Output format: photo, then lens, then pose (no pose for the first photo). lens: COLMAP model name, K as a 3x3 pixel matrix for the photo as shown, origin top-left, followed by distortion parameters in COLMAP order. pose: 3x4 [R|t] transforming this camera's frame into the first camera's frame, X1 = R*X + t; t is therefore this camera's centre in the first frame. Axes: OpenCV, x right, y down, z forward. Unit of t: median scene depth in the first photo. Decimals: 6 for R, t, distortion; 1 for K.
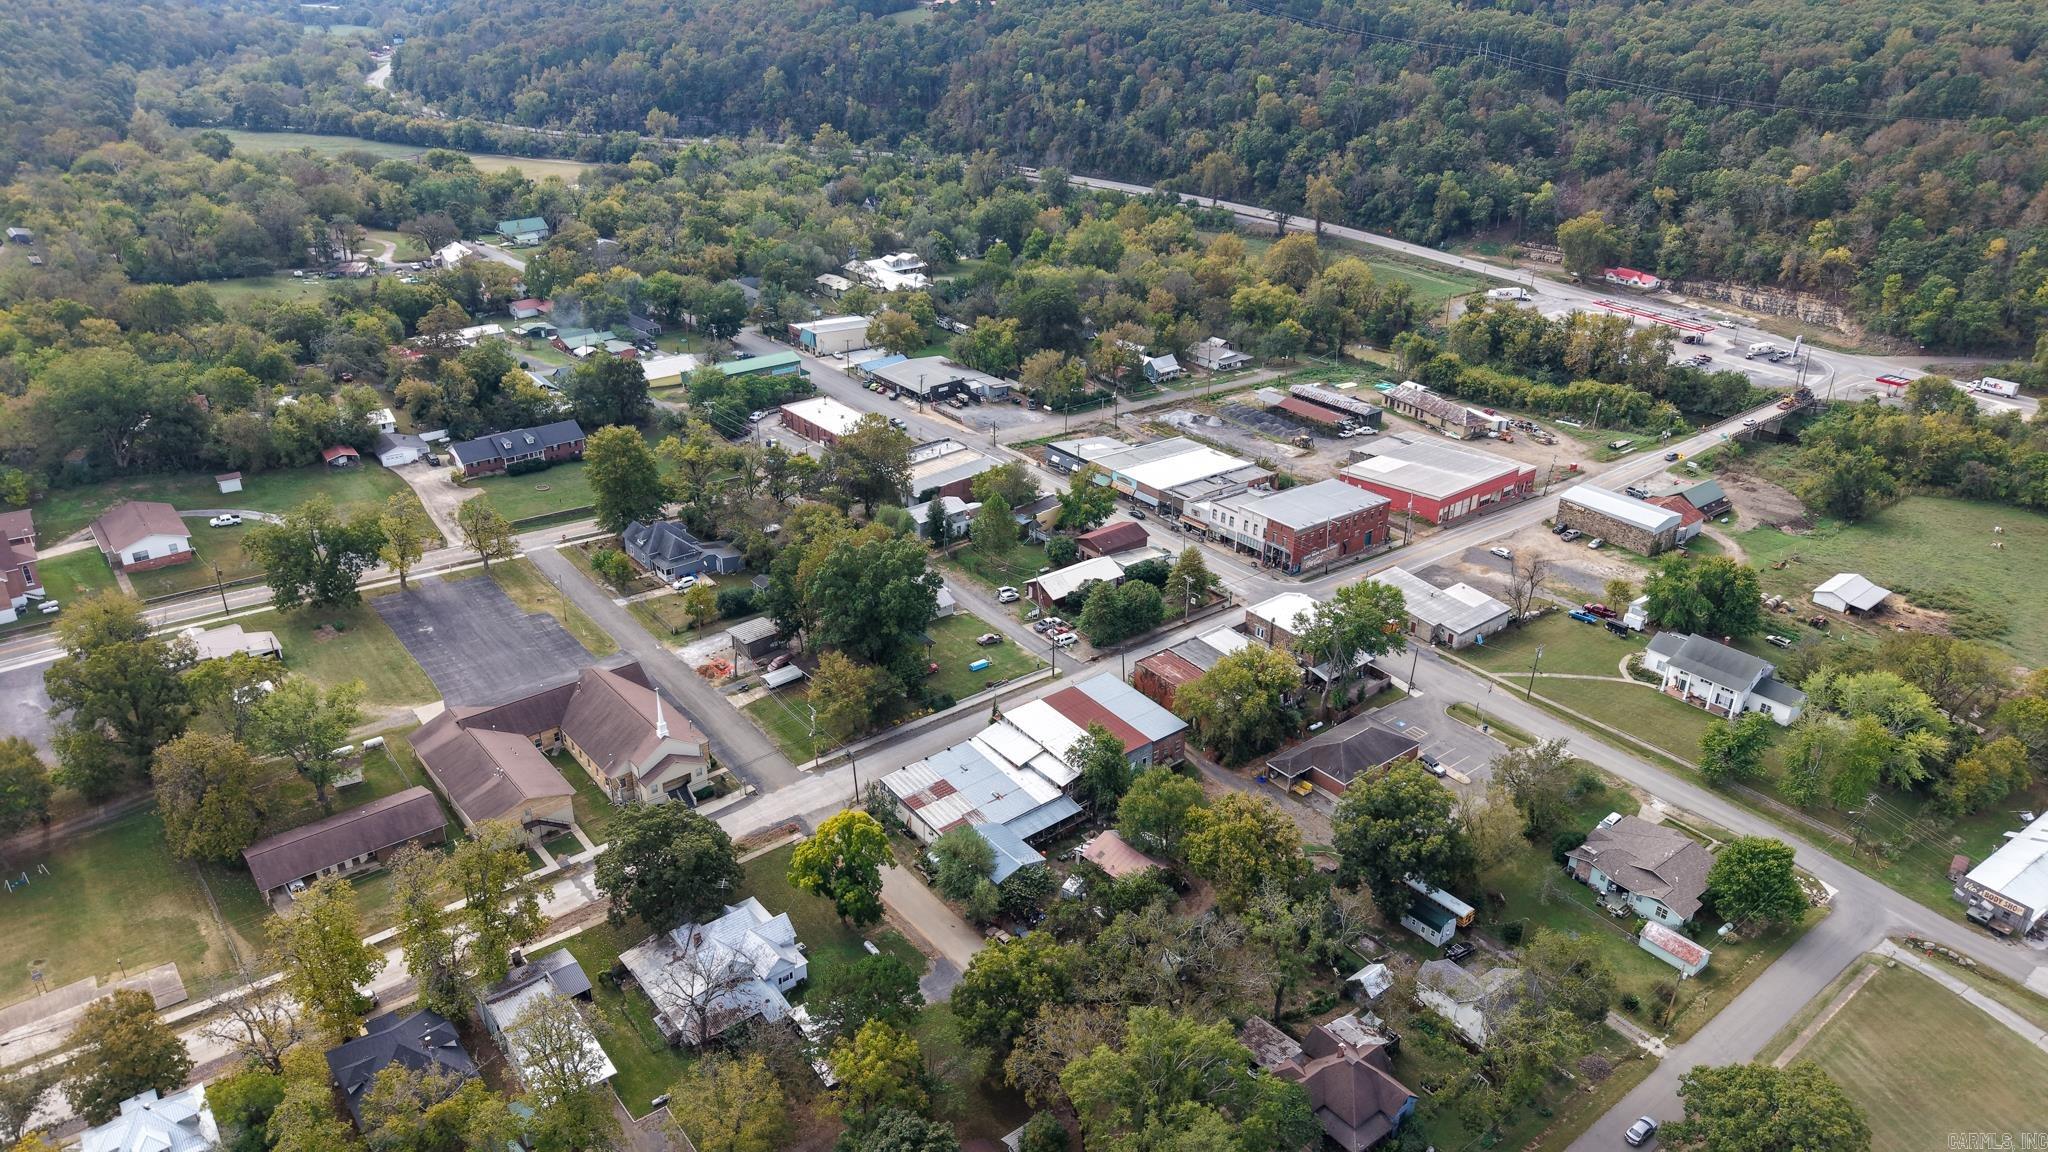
lens RADIAL K [[1369.2, 0, 1024.0], [0, 1369.2, 576.0], [0, 0, 1]] dist [0.074198, -0.109086]
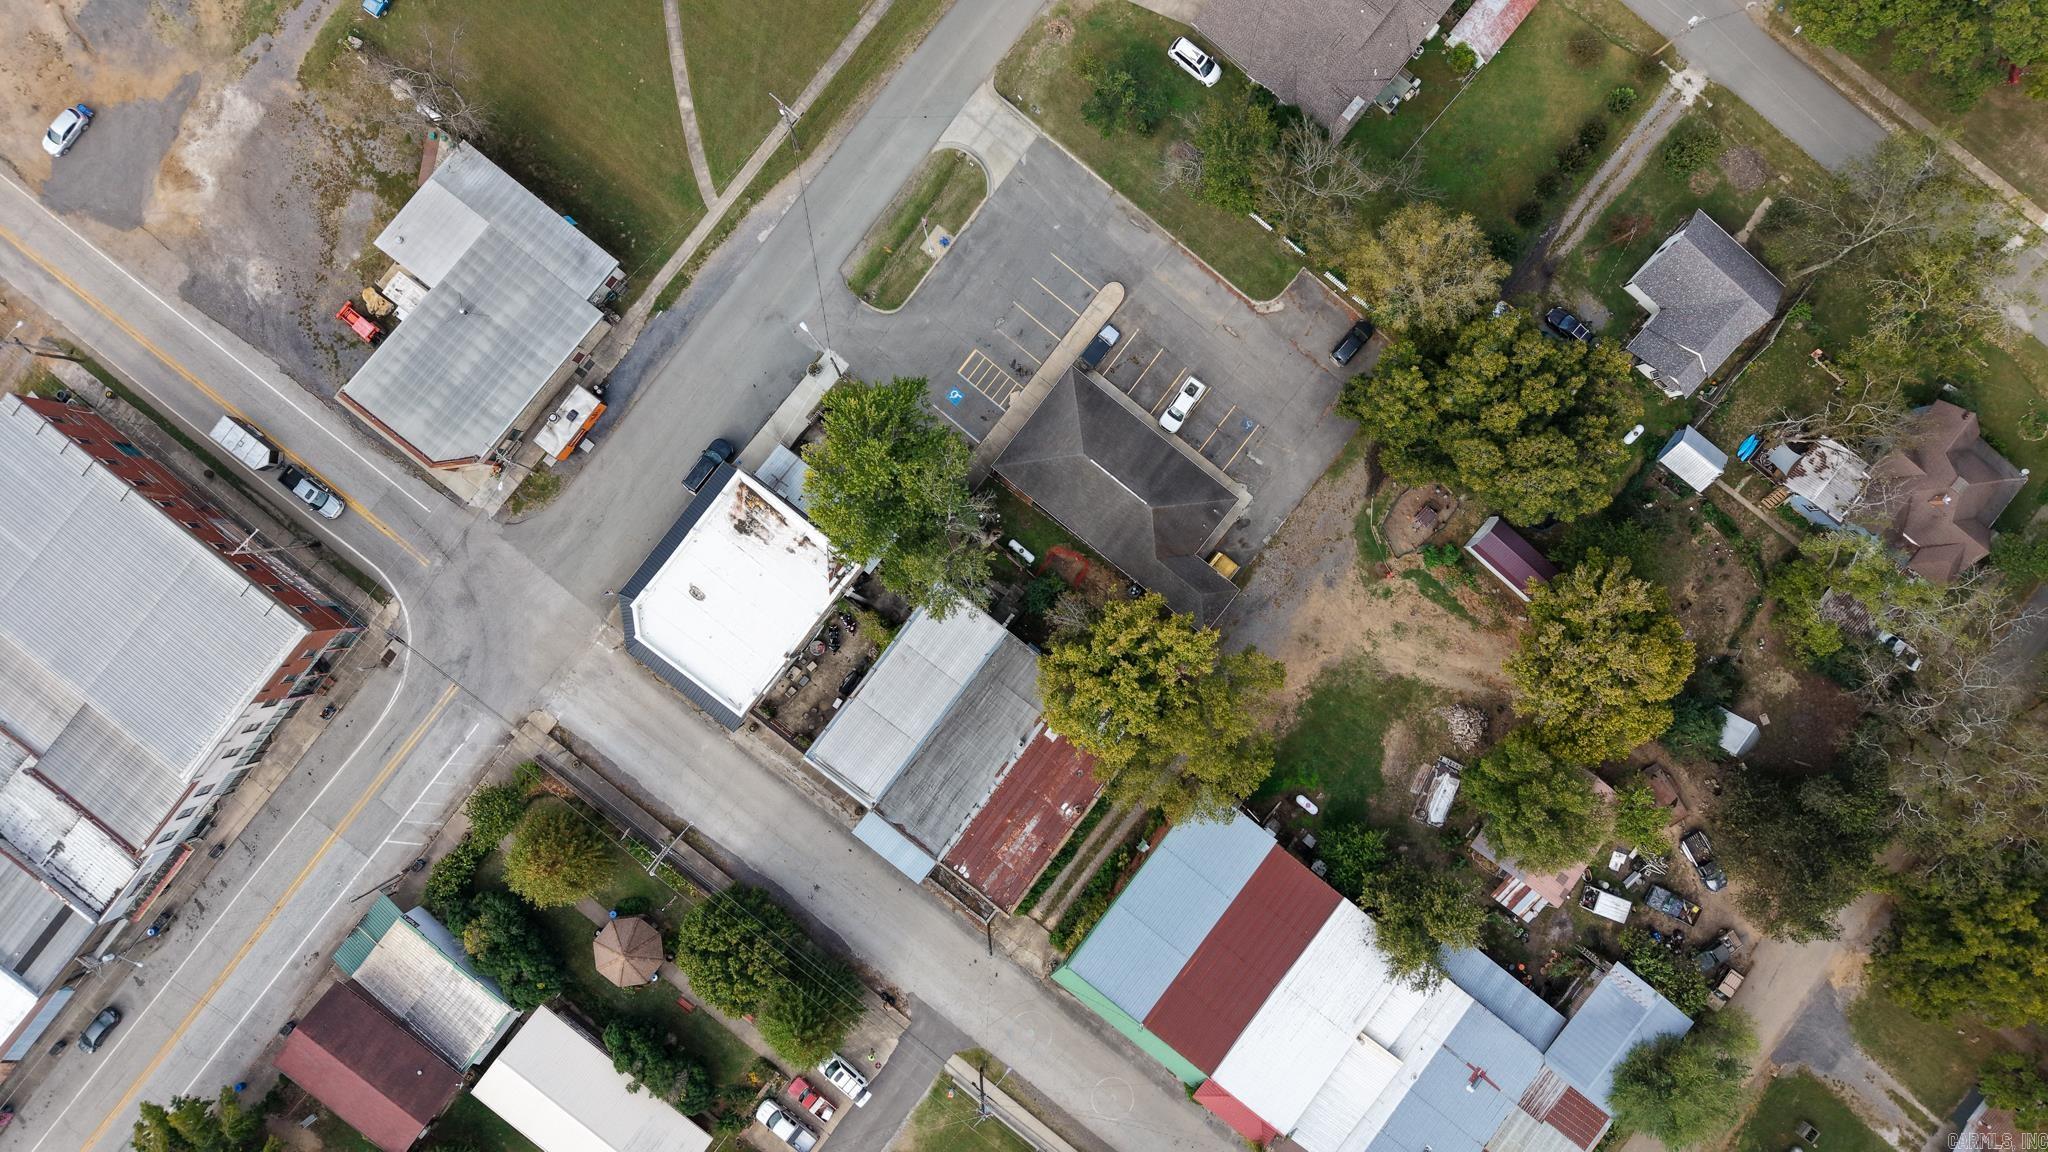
lens RADIAL K [[1372.5, 0, 1027.0], [0, 1372.5, 579.6], [0, 0, 1]] dist [0.018295, -0.018329]
pose [[-0.215535, -0.976149, -0.026016, 0.169054], [0.398880, -0.112329, 0.910097, -0.294359], [-0.891313, 0.185781, 0.413578, 0.615825]]
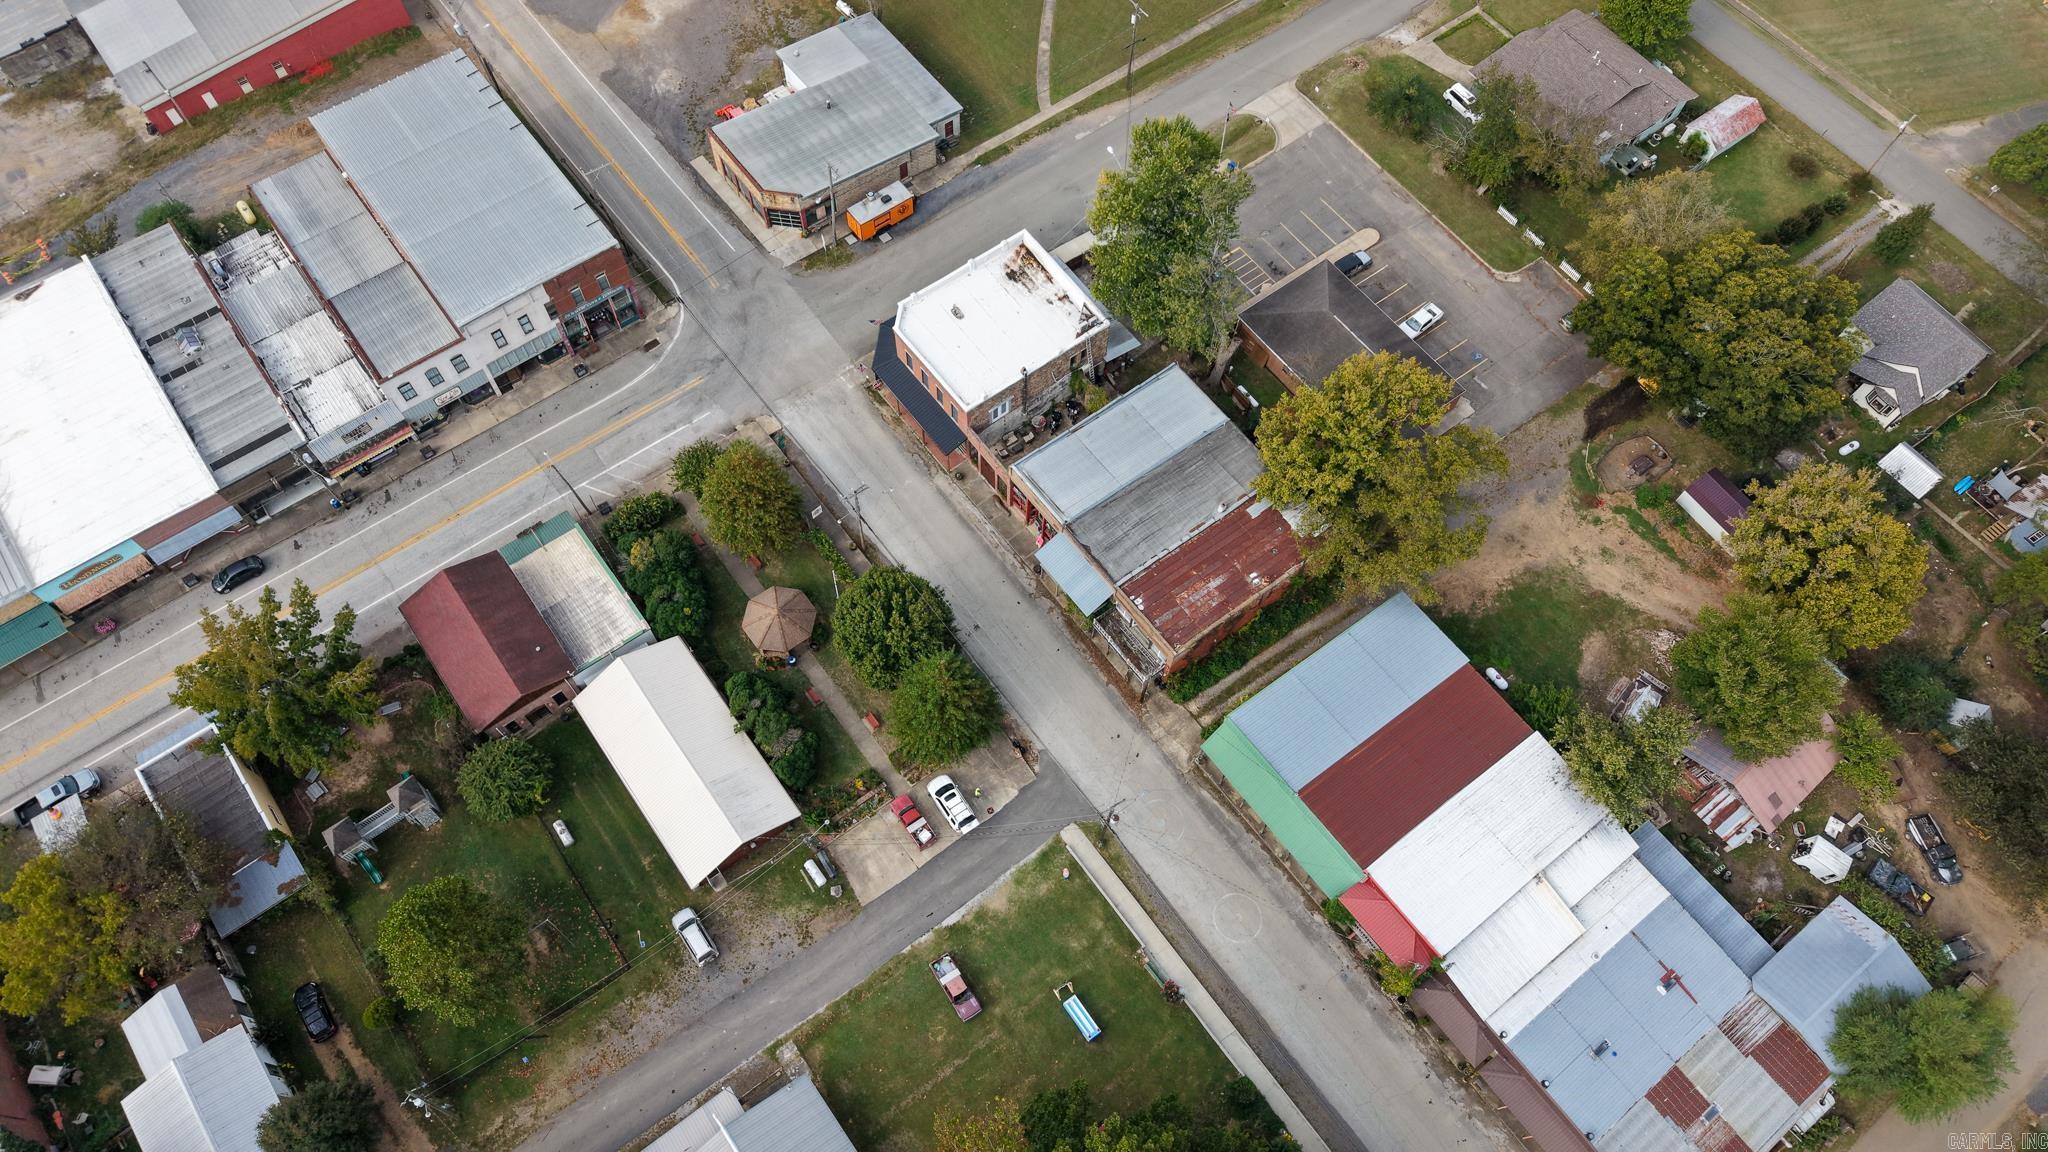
lens RADIAL K [[1372.5, 0, 1027.0], [0, 1372.5, 579.6], [0, 0, 1]] dist [0.018295, -0.018329]
pose [[0.038653, -0.902712, 0.428506, -0.076983], [0.415620, 0.404497, 0.814642, -0.277964], [-0.908717, 0.146608, 0.390820, 0.689490]]
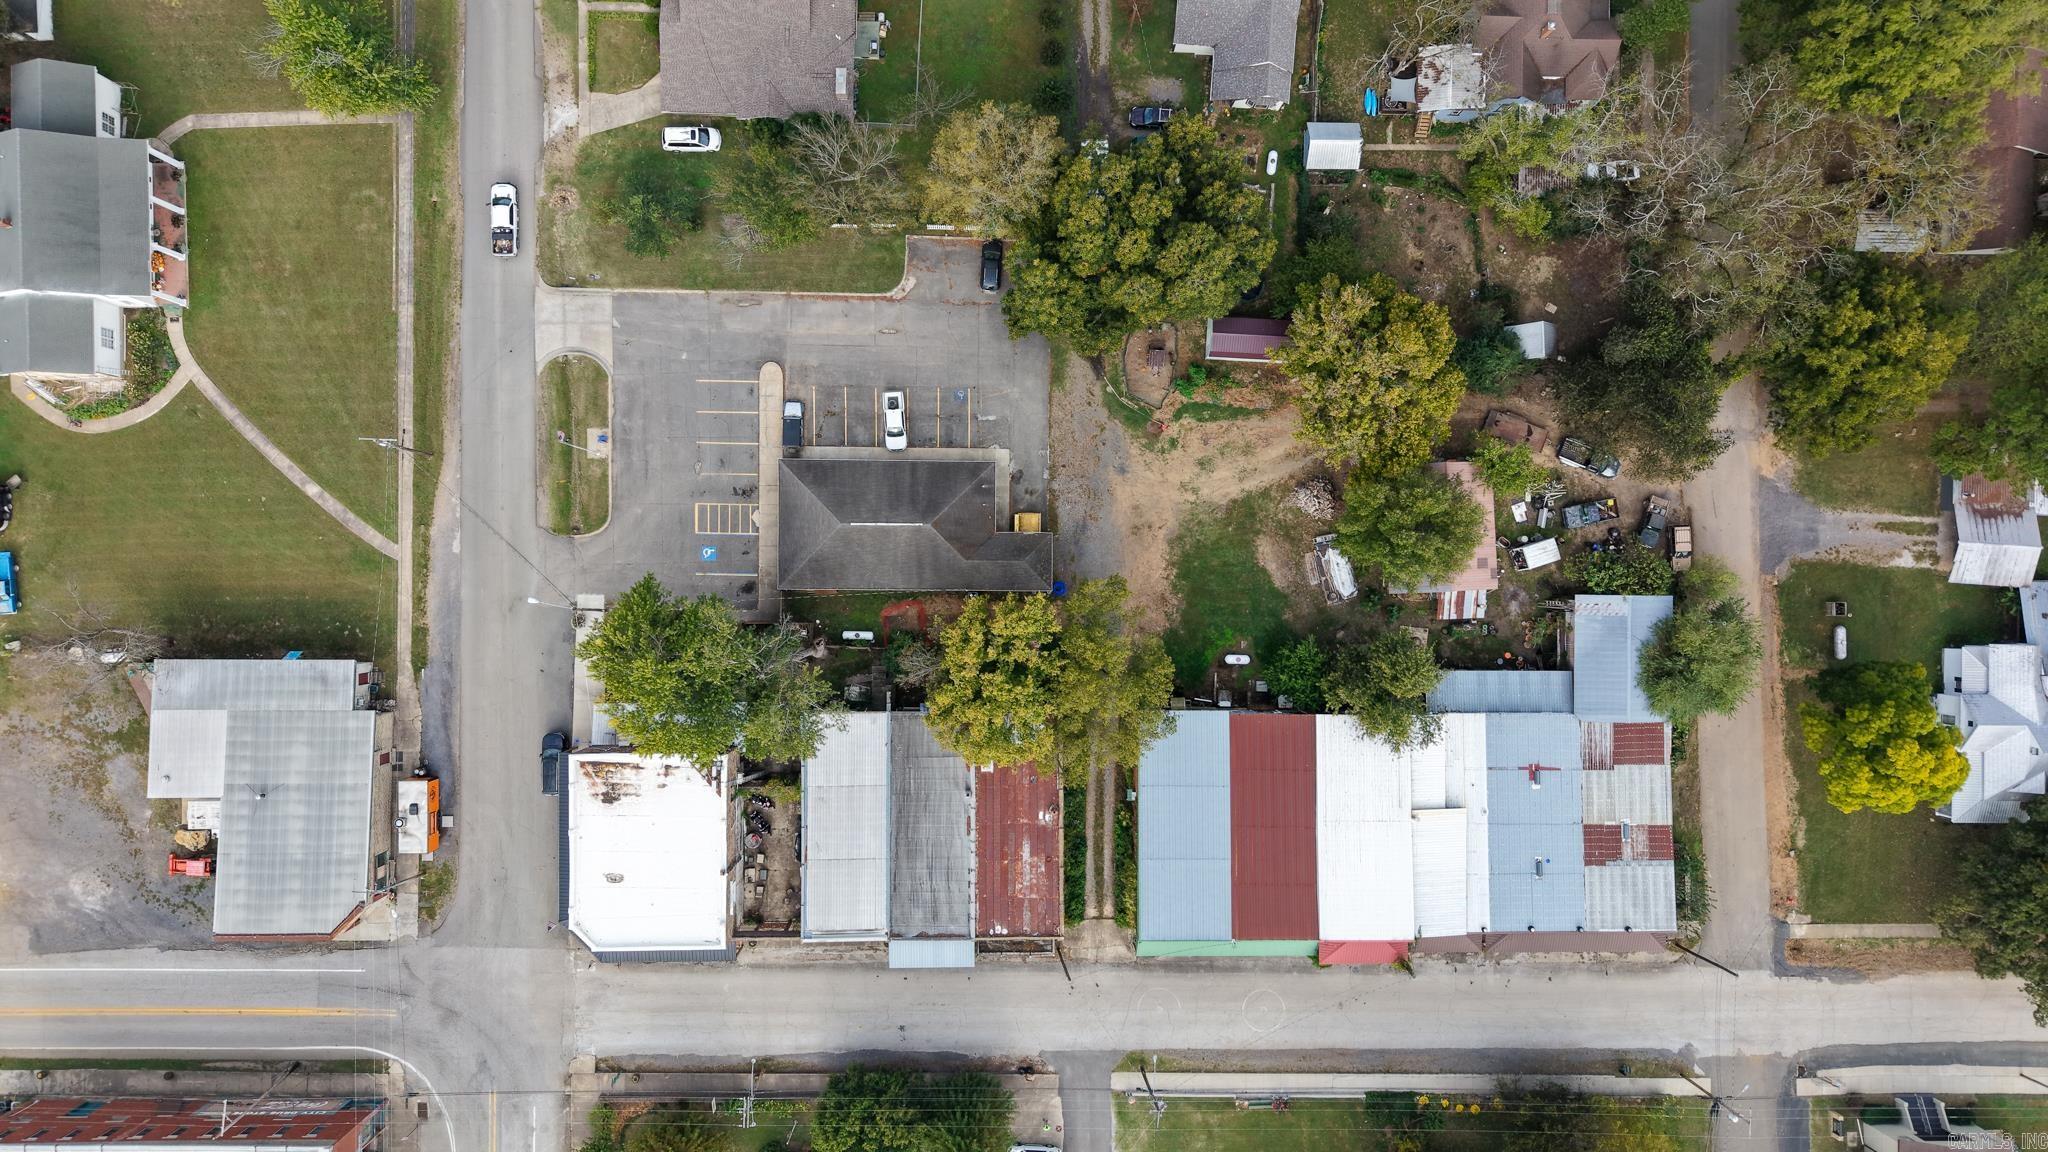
lens RADIAL K [[1372.5, 0, 1027.0], [0, 1372.5, 579.6], [0, 0, 1]] dist [0.018295, -0.018329]
pose [[-0.770711, -0.636024, -0.038445, 0.154107], [0.242328, -0.348377, 0.905489, -0.272851], [-0.589306, 0.688554, 0.422624, 0.569935]]
